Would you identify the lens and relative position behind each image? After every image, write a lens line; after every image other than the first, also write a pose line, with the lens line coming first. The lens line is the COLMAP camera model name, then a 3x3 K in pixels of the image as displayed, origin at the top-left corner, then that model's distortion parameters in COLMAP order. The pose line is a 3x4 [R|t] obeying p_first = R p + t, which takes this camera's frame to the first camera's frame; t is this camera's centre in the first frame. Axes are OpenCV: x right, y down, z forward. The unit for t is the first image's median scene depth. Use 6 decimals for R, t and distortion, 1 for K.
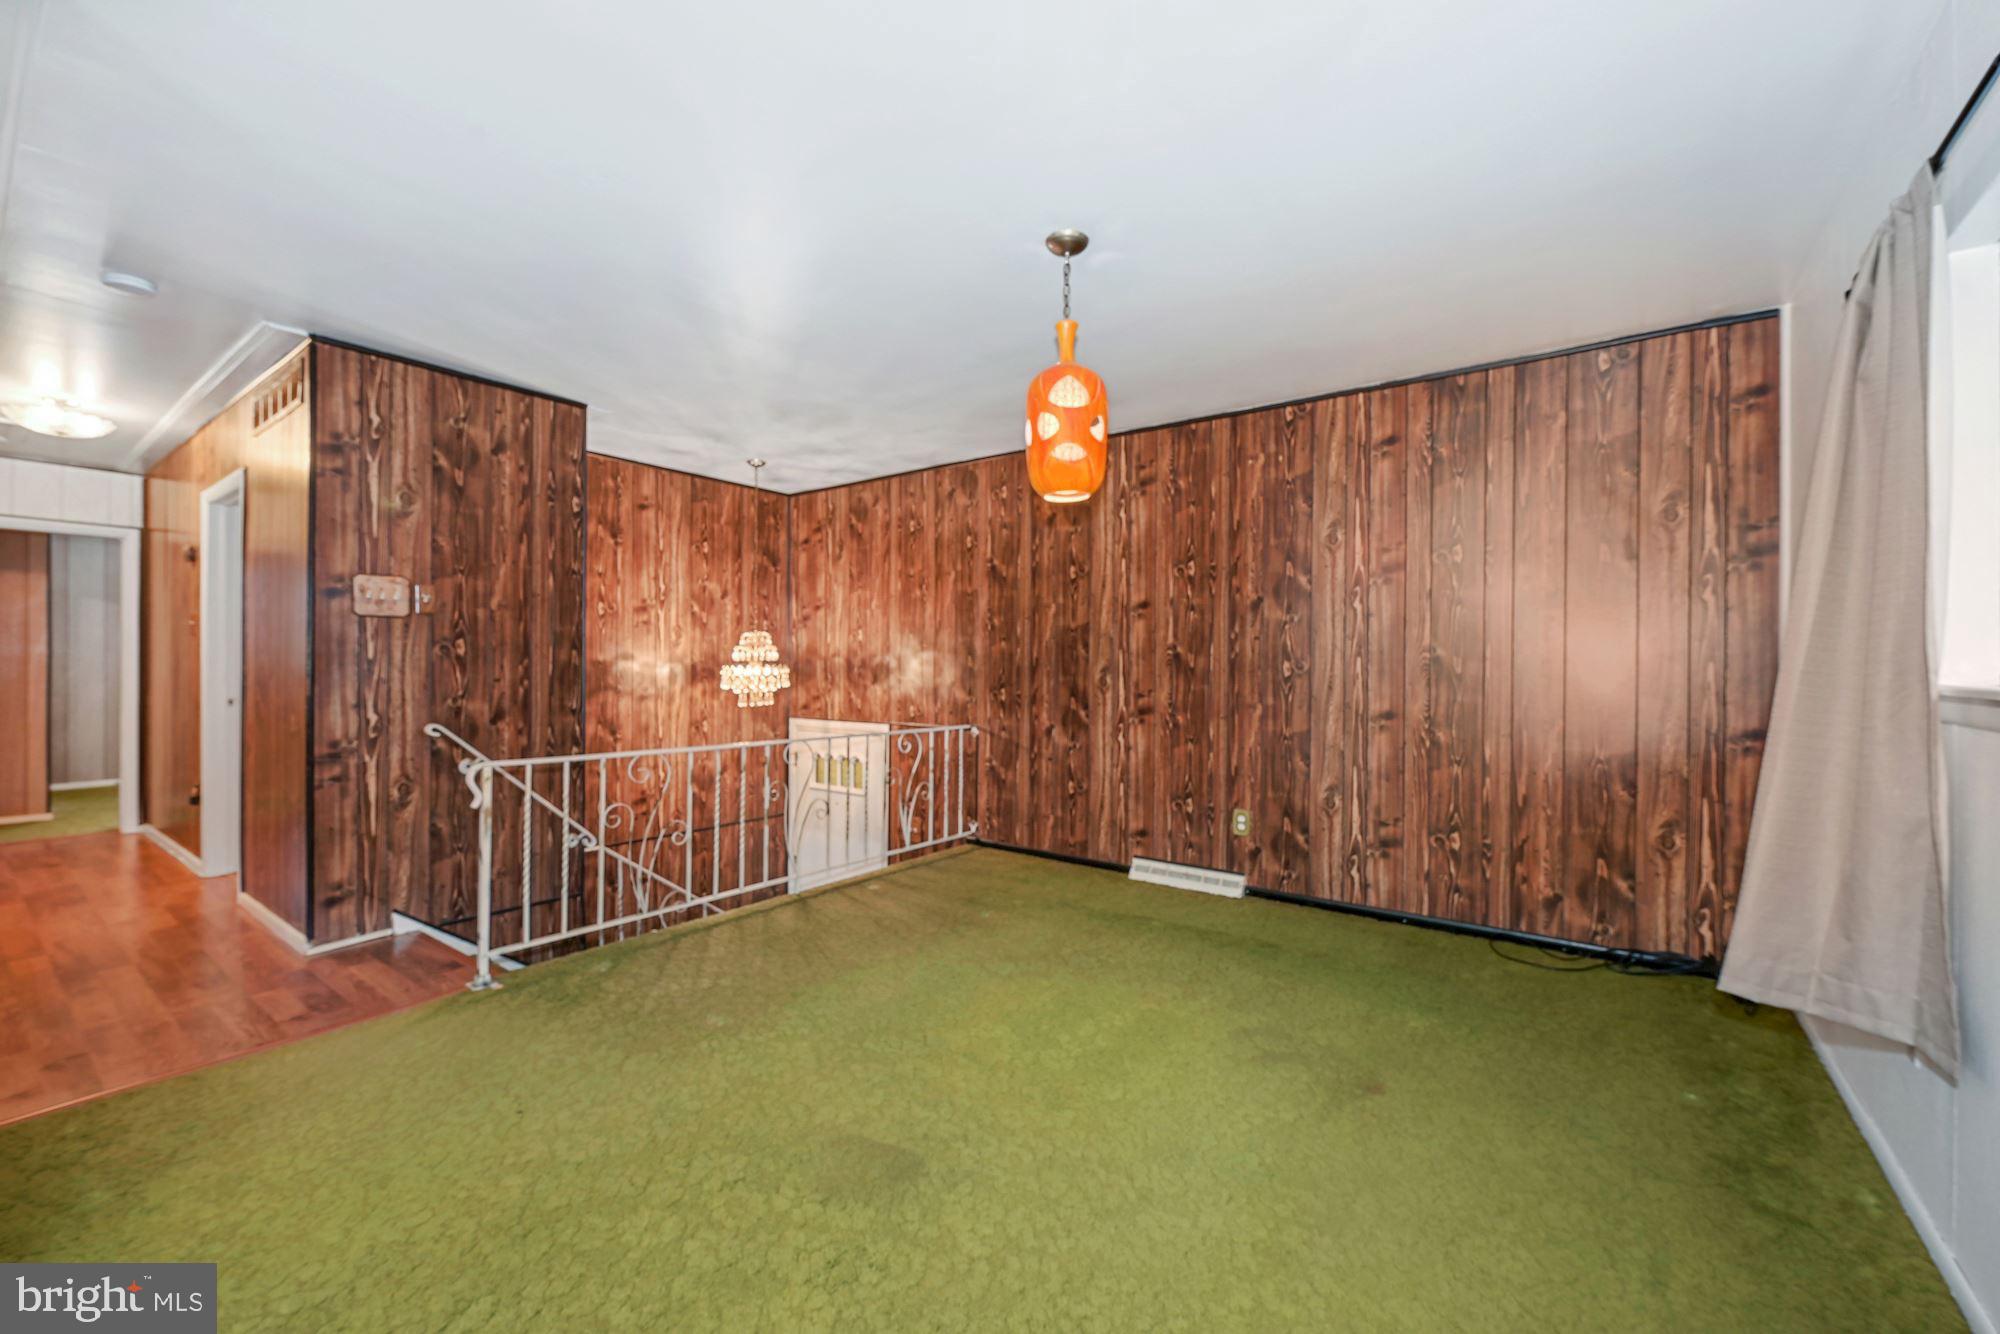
lens RADIAL K [[811.1, 0, 1021.5], [0, 811.1, 670.5], [0, 0, 1]] dist [-0.002580, 0.002094]
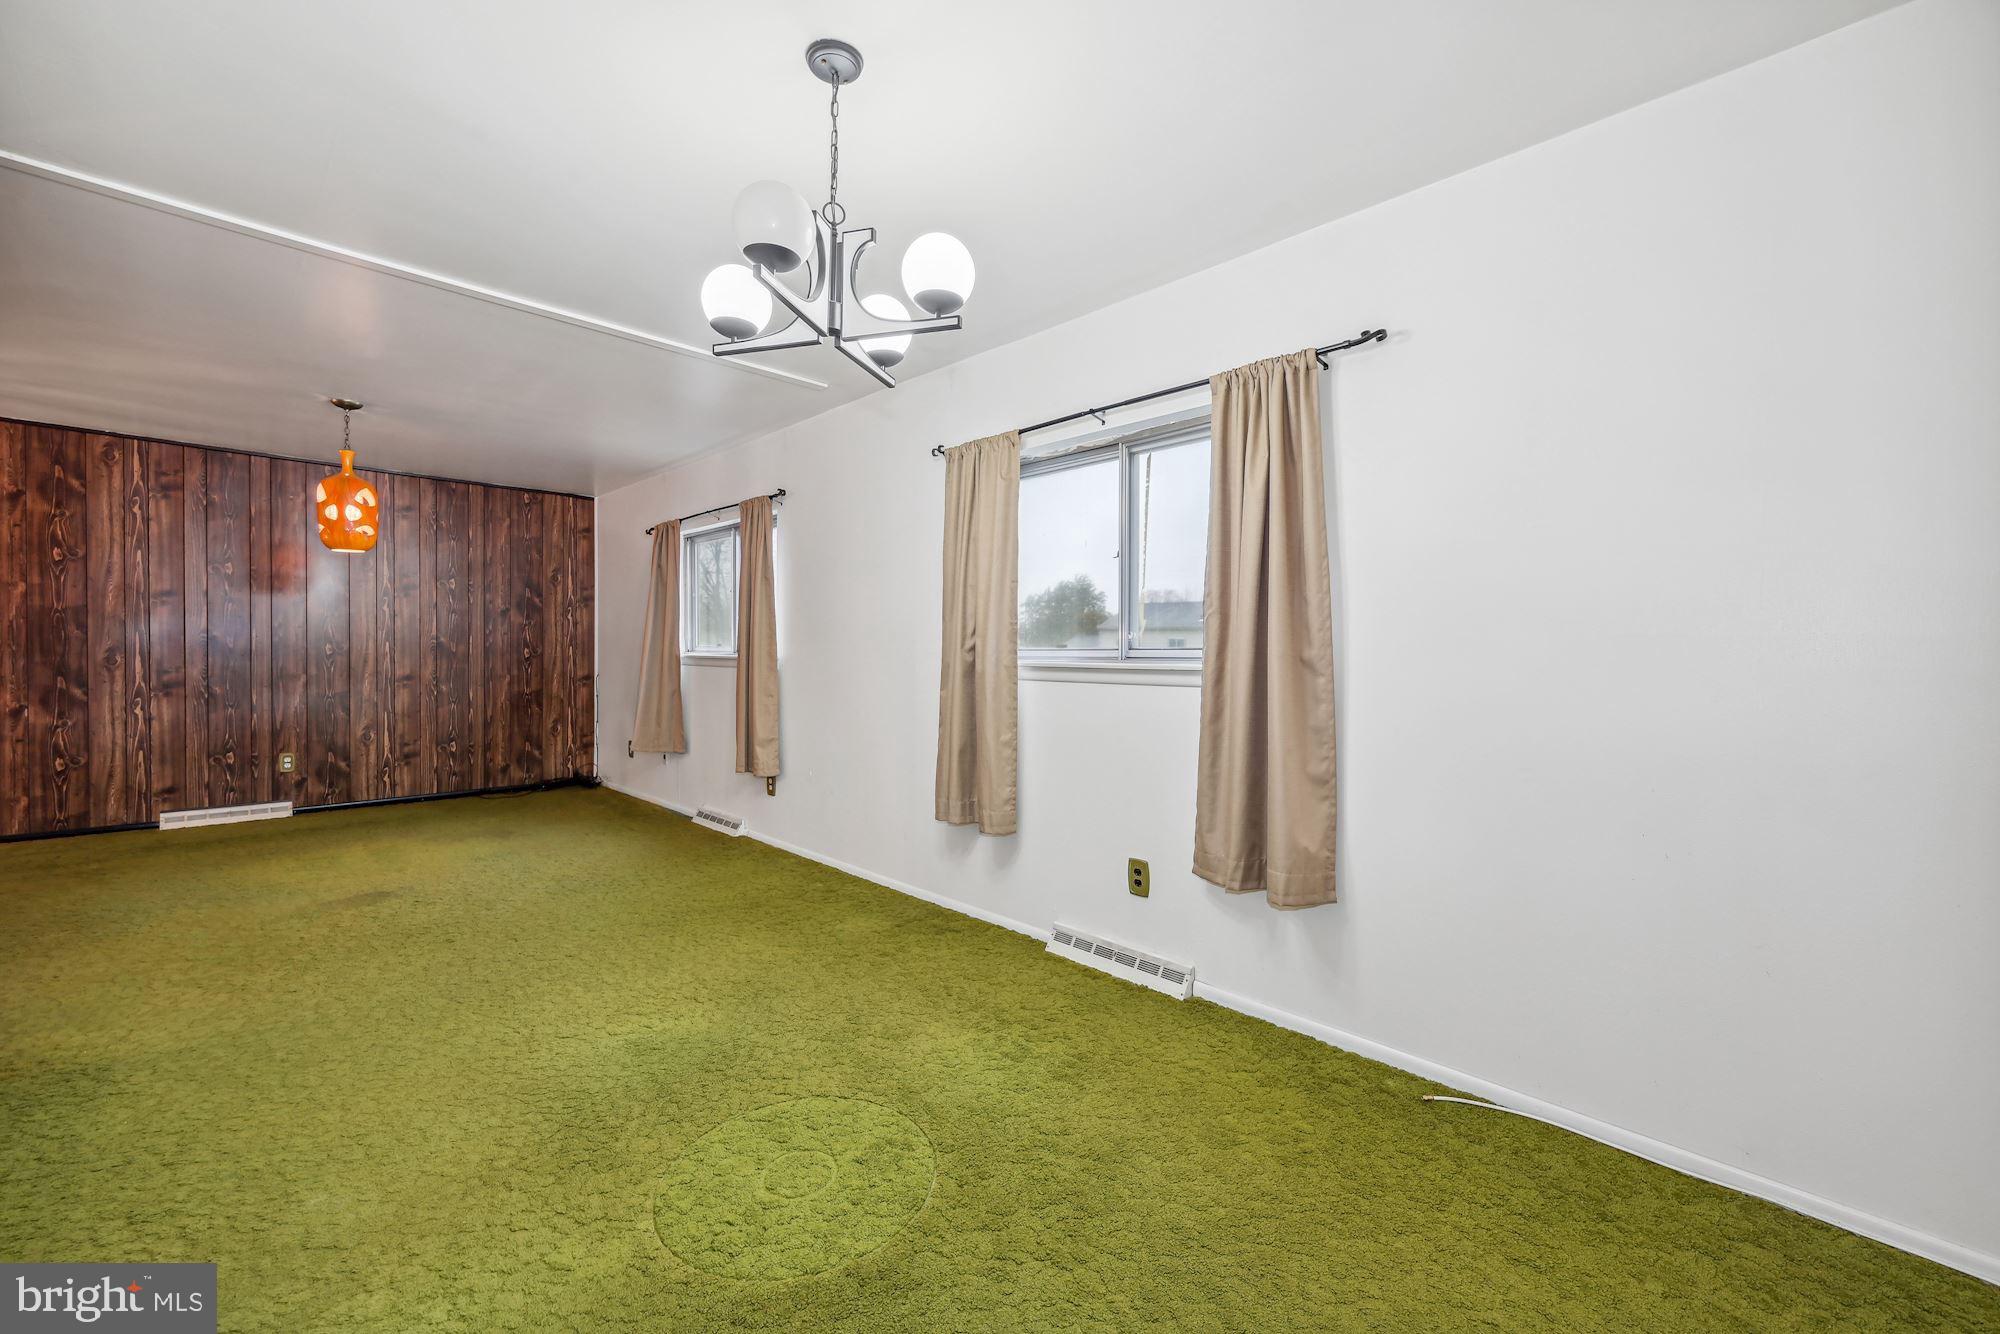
lens RADIAL K [[811.1, 0, 1005.2], [0, 811.1, 664.7], [0, 0, 1]] dist [-0.002580, 0.002094]
pose [[0.136490, -0.028237, 0.990239, -0.923467], [-0.011683, 0.999478, 0.030111, -0.031672], [-0.990573, -0.015678, 0.136089, -0.381682]]
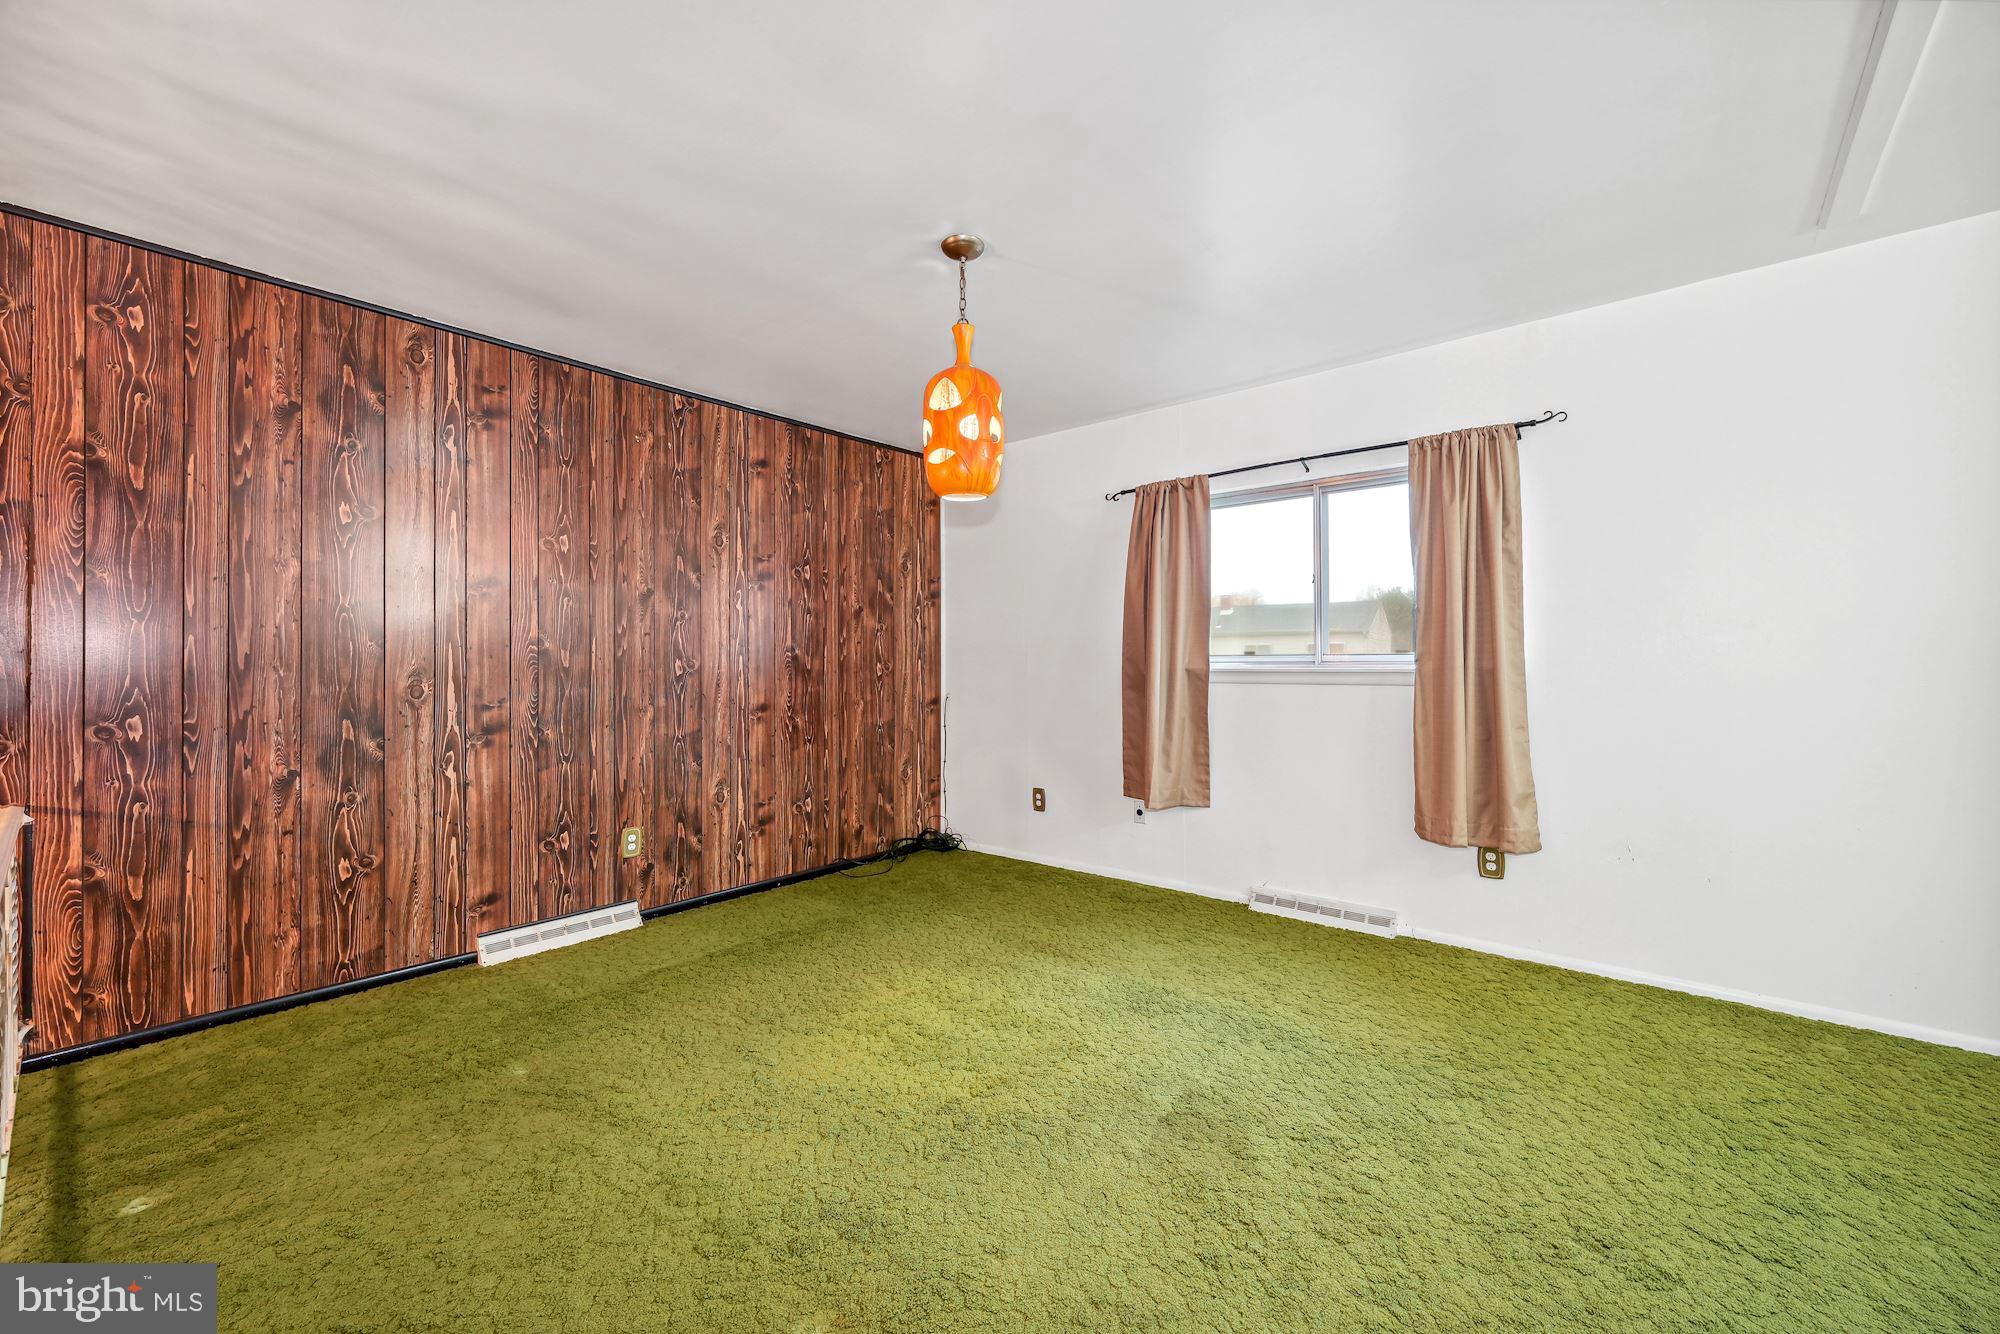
lens RADIAL K [[811.1, 0, 1012.2], [0, 811.1, 653.3], [0, 0, 1]] dist [-0.002580, 0.002094]
pose [[0.052241, -0.002450, 0.998632, -0.602353], [0.001674, 0.999996, 0.002366, -0.020431], [-0.998633, 0.001548, 0.052245, 0.550126]]
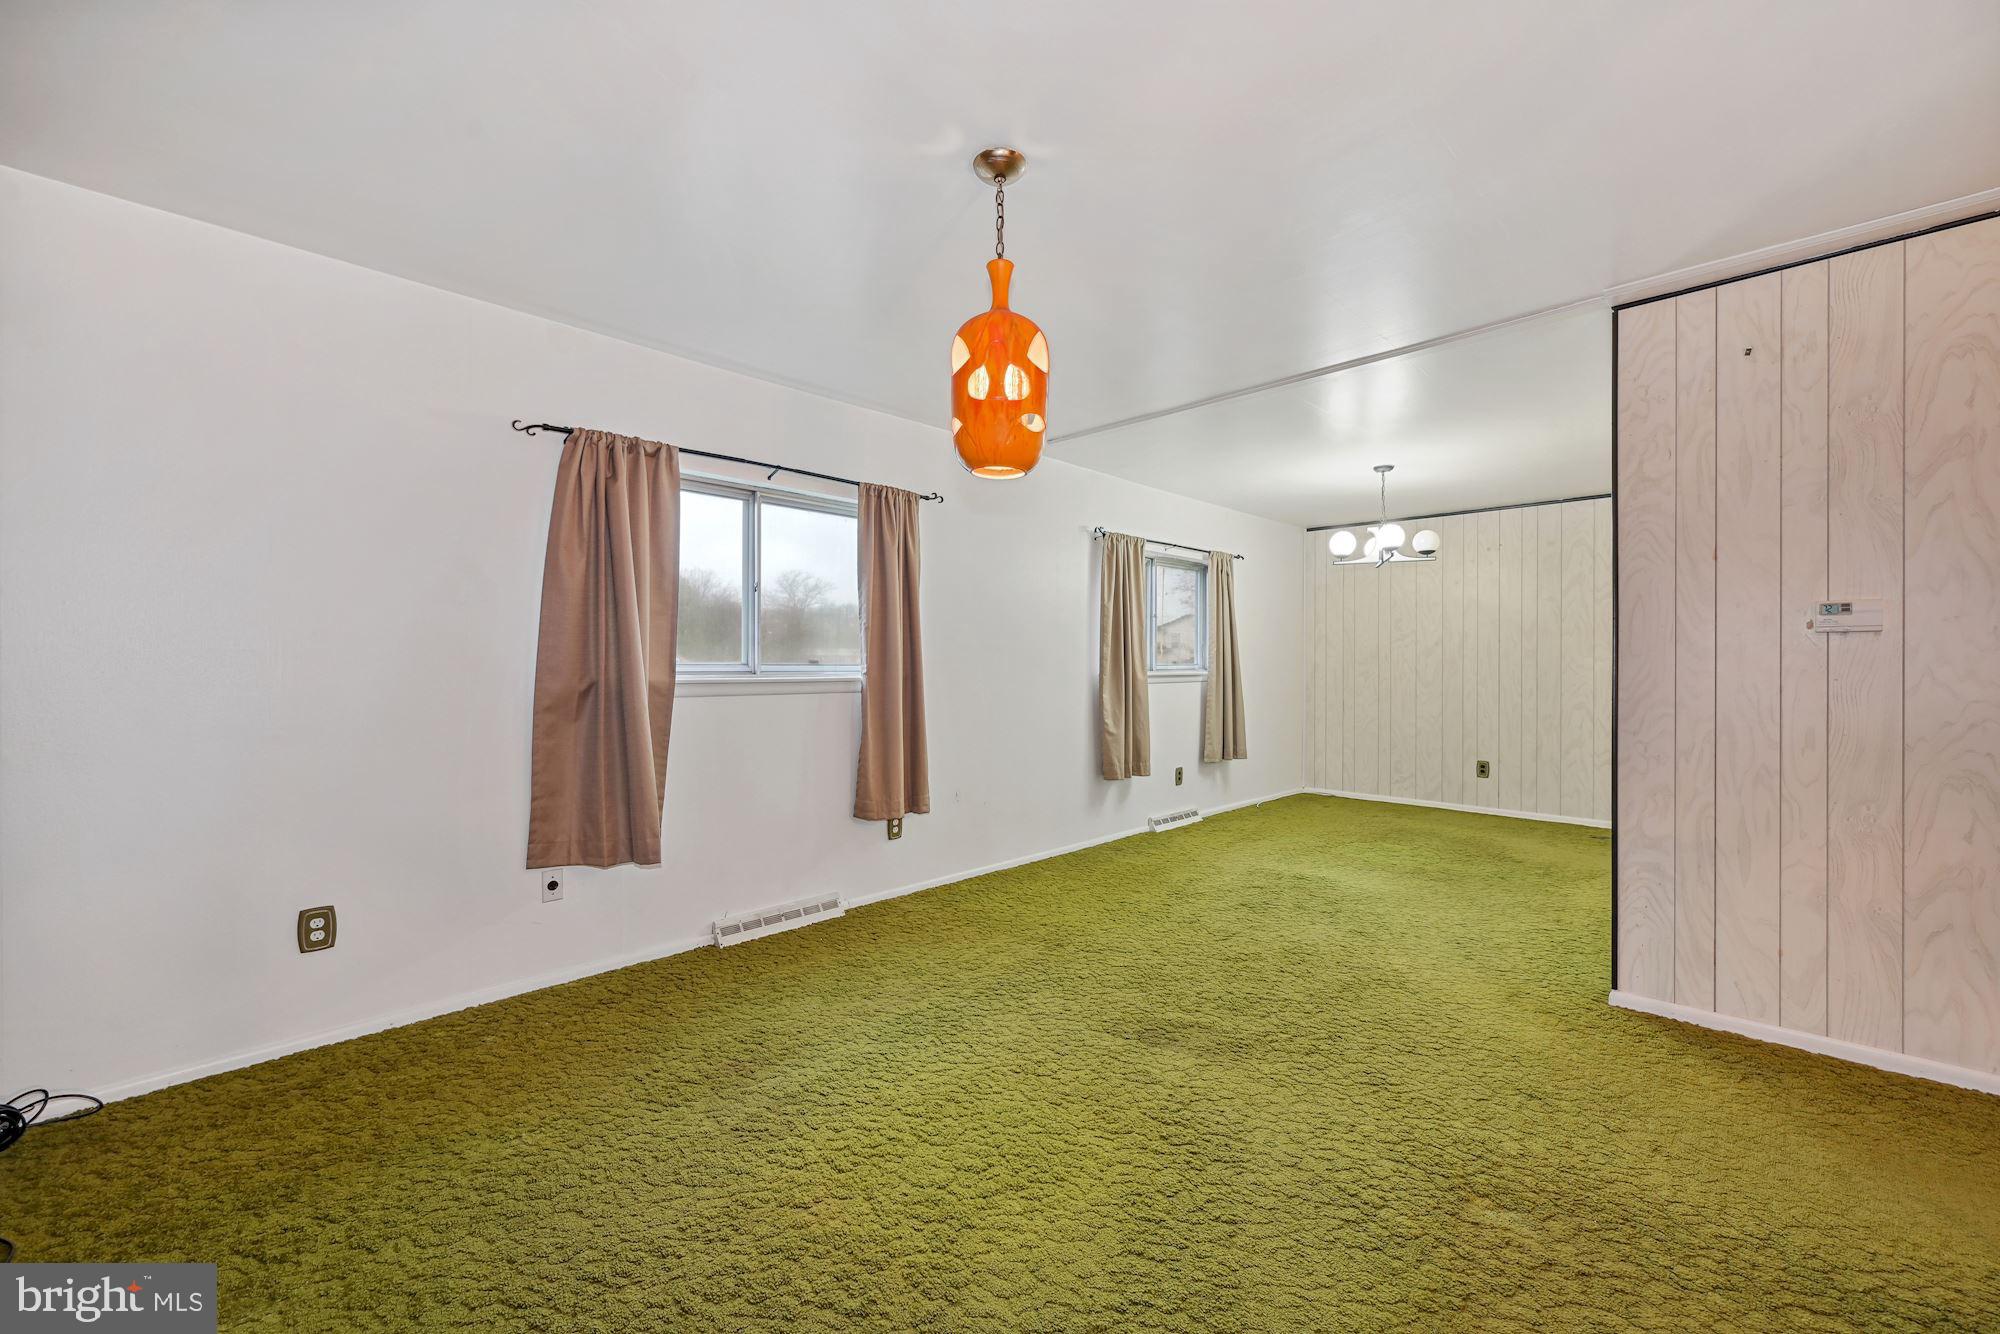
lens RADIAL K [[811.1, 0, 1000.2], [0, 811.1, 665.8], [0, 0, 1]] dist [-0.002580, 0.002094]
pose [[-0.993208, -0.016240, 0.115218, -0.024708], [-0.016285, 0.999867, 0.000553, -0.019860], [-0.115211, -0.001327, -0.993340, 1.140150]]
